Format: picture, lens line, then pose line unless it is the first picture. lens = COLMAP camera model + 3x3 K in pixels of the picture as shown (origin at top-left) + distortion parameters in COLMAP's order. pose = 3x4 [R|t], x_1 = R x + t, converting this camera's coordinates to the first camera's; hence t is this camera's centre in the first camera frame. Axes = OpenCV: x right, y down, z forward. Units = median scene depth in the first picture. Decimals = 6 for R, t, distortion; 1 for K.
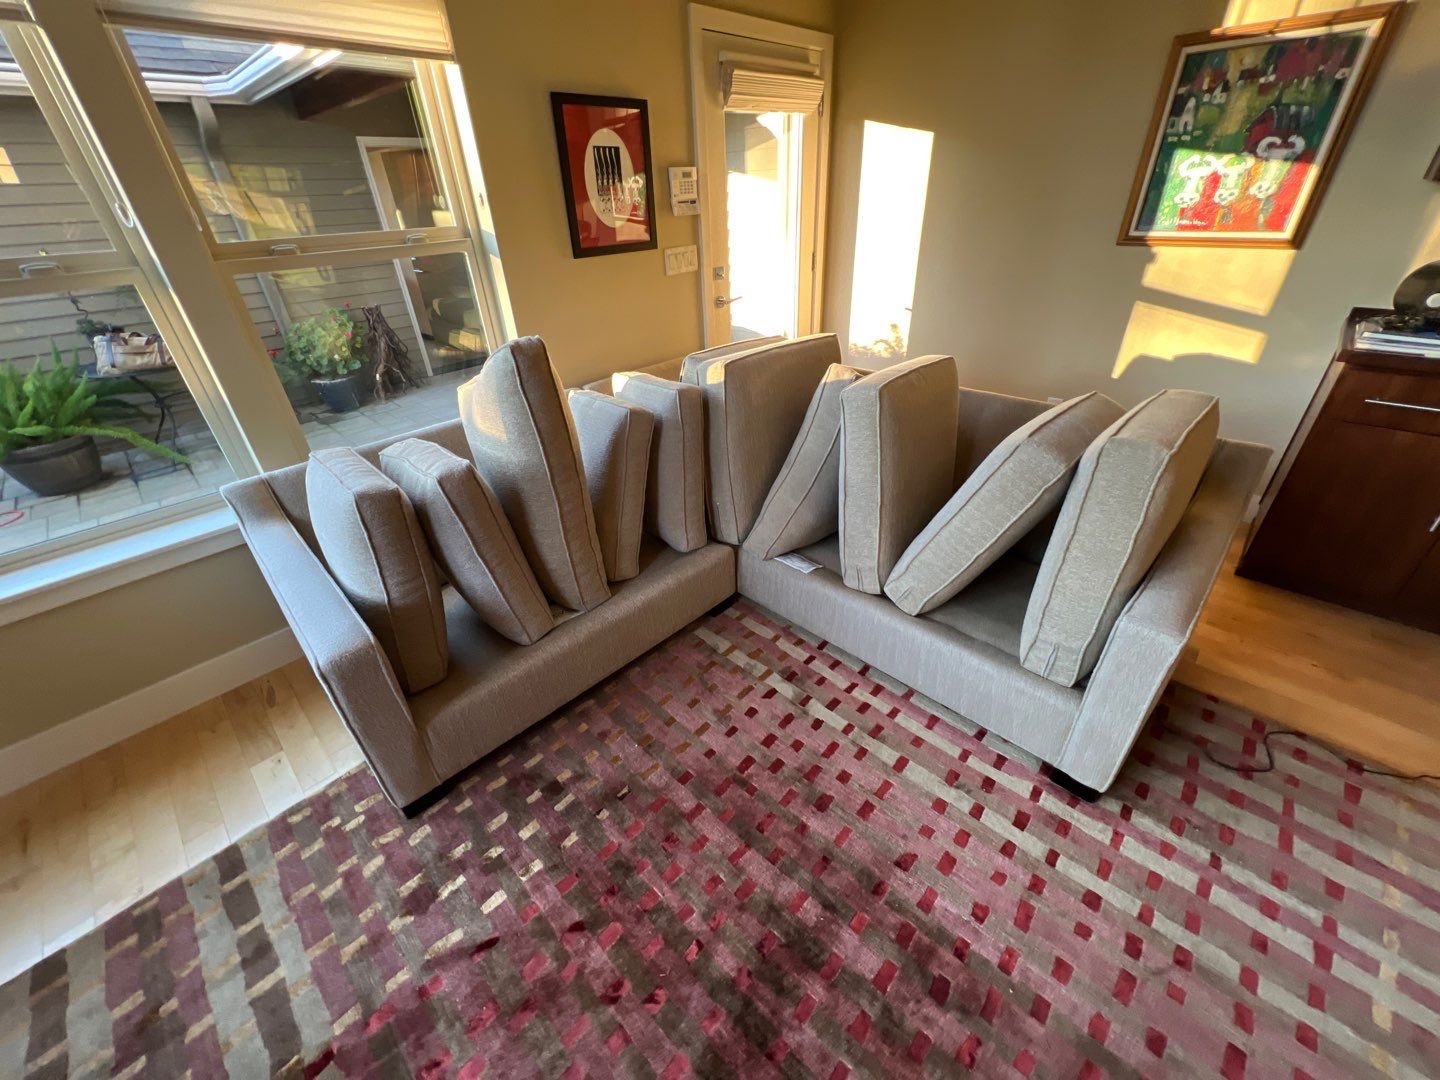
lens RADIAL K [[572.2, 0, 719.5], [0, 572.2, 542.5], [0, 0, 1]] dist [0.001303, -0.000775]
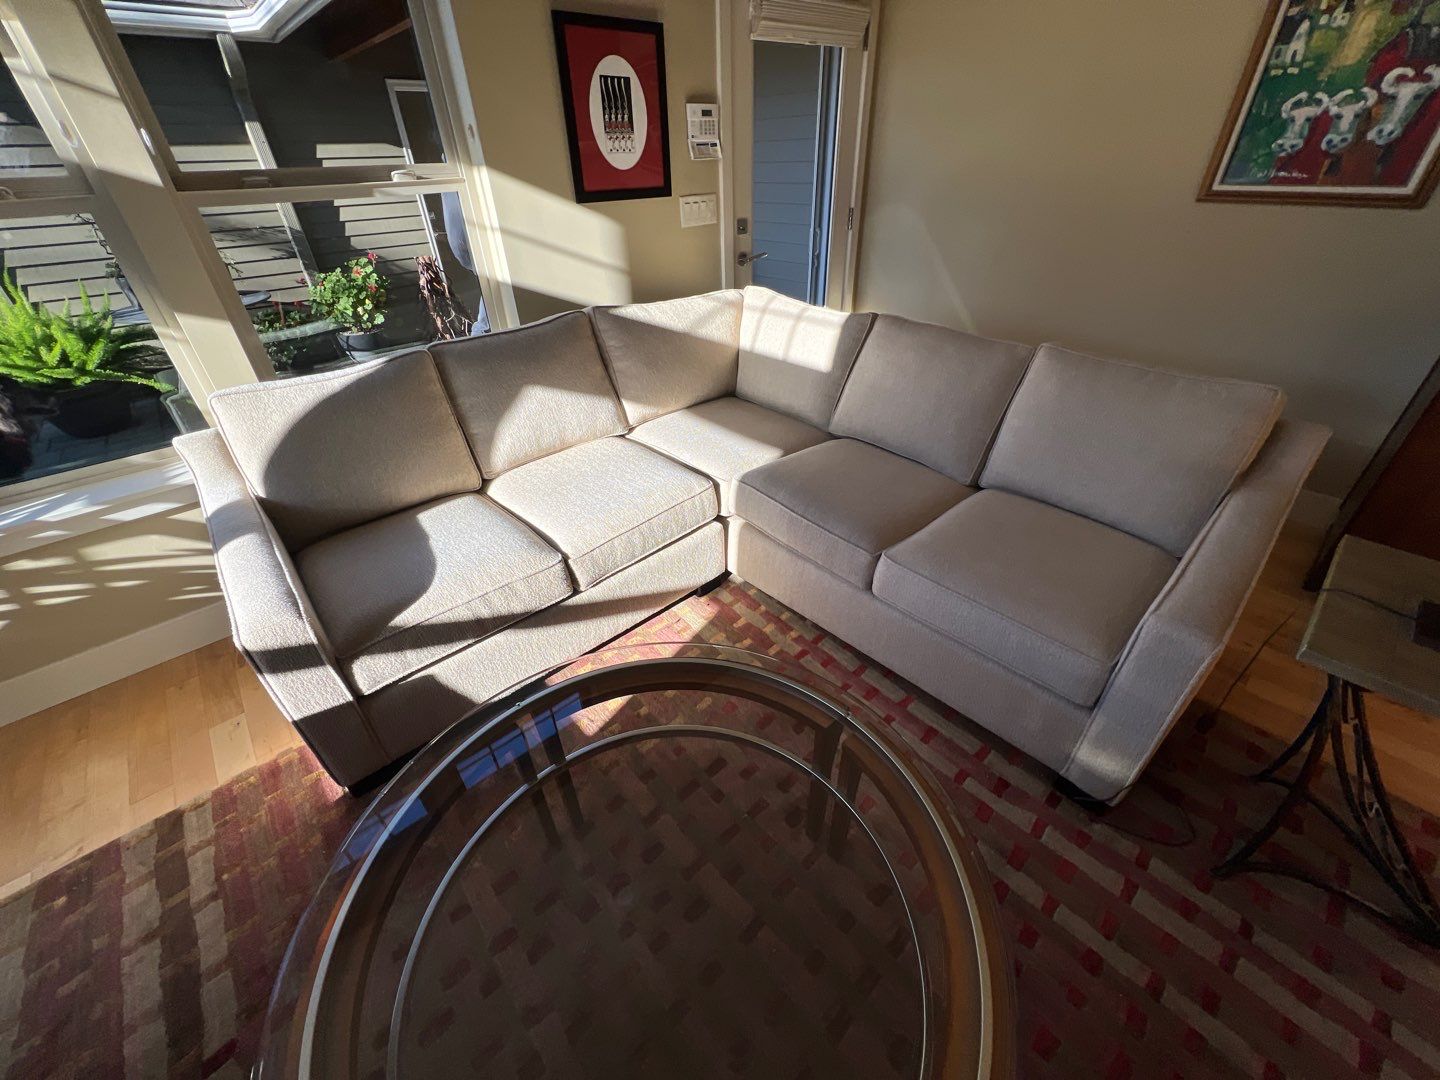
lens RADIAL K [[572.2, 0, 718.5], [0, 572.2, 542.3], [0, 0, 1]] dist [0.001303, -0.000775]
pose [[0.996645, 0.055381, -0.060256, 0.077544], [-0.052483, 0.997435, 0.048664, -0.013196], [0.062797, -0.045338, 0.996996, 0.096235]]
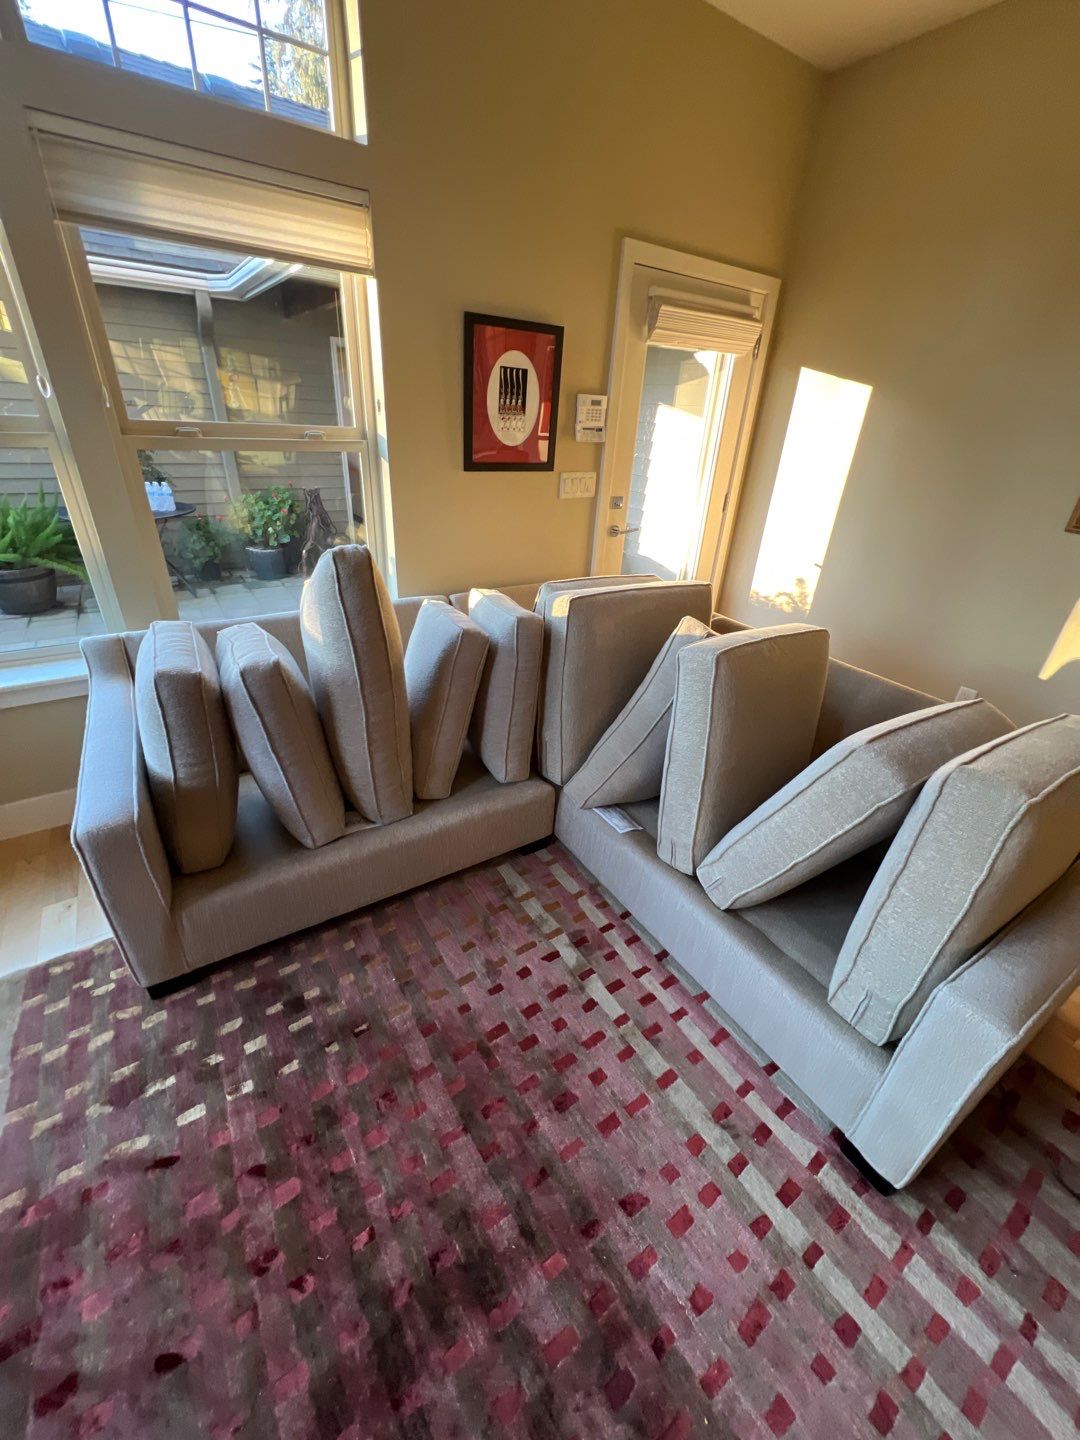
lens RADIAL K [[572.2, 0, 541.8], [0, 572.2, 721.3], [0, 0, 1]] dist [0.001303, -0.000775]
pose [[0.971828, 0.185088, -0.145918, 0.142145], [-0.192817, 0.980394, -0.040609, -0.066078], [0.135541, 0.067600, 0.988463, 0.069974]]
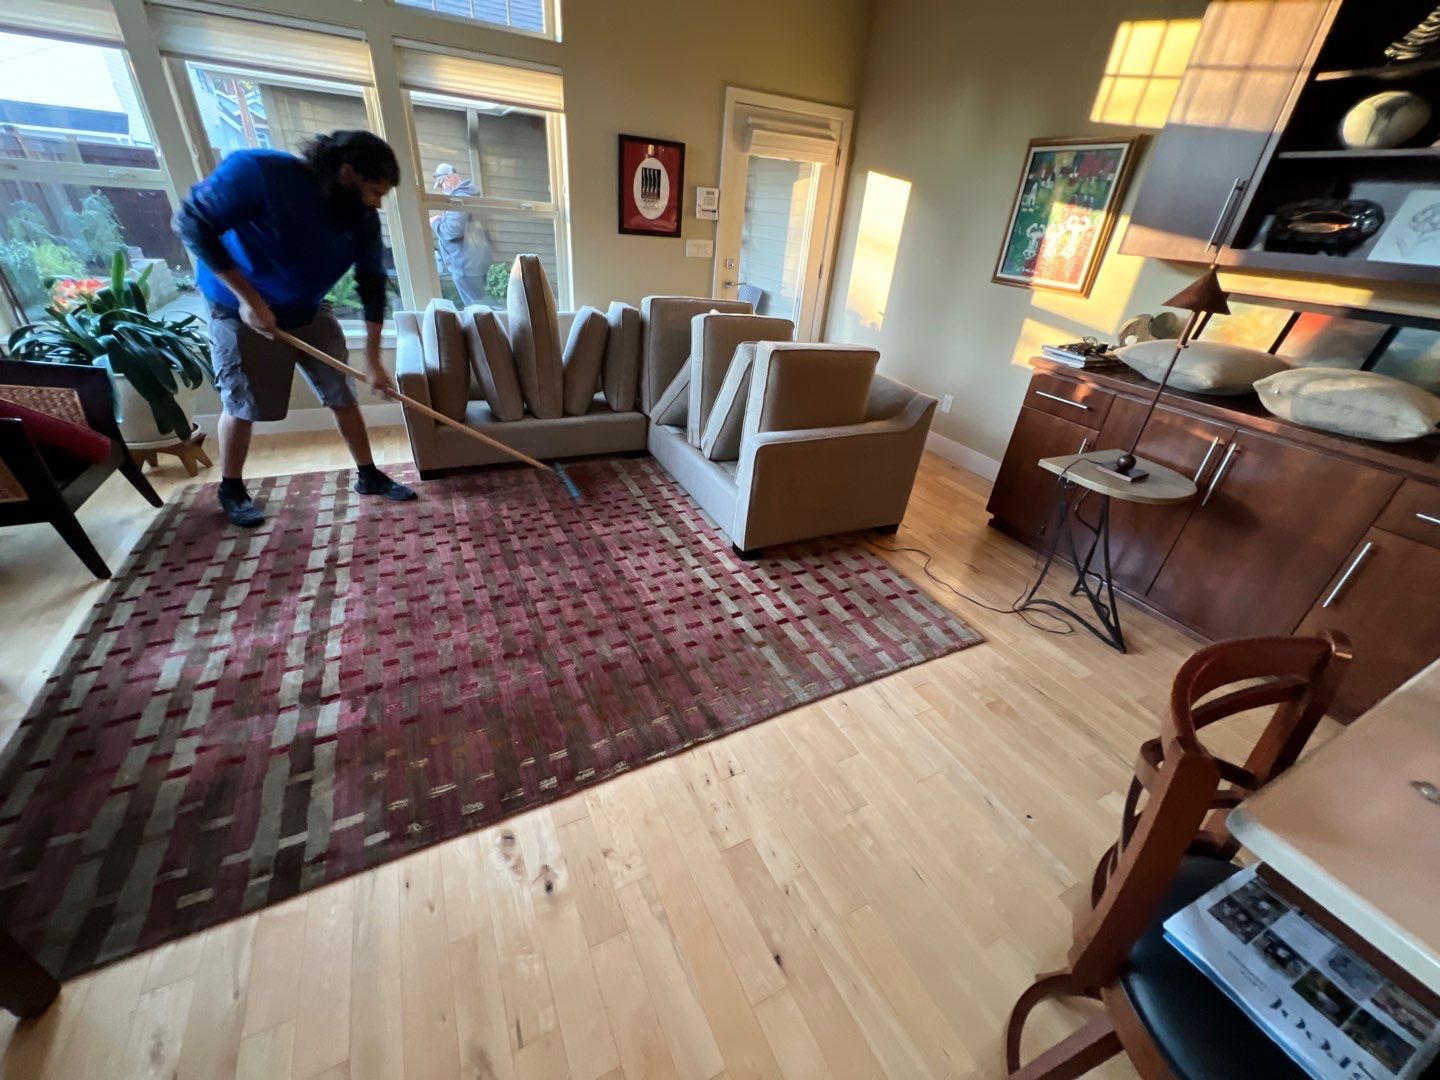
lens RADIAL K [[572.2, 0, 718.1], [0, 572.2, 539.9], [0, 0, 1]] dist [0.001303, -0.000775]
pose [[0.936763, 0.262693, -0.231232, 0.806647], [-0.270092, 0.962835, -0.000353, 0.344936], [0.222545, 0.062784, 0.972899, -0.600743]]
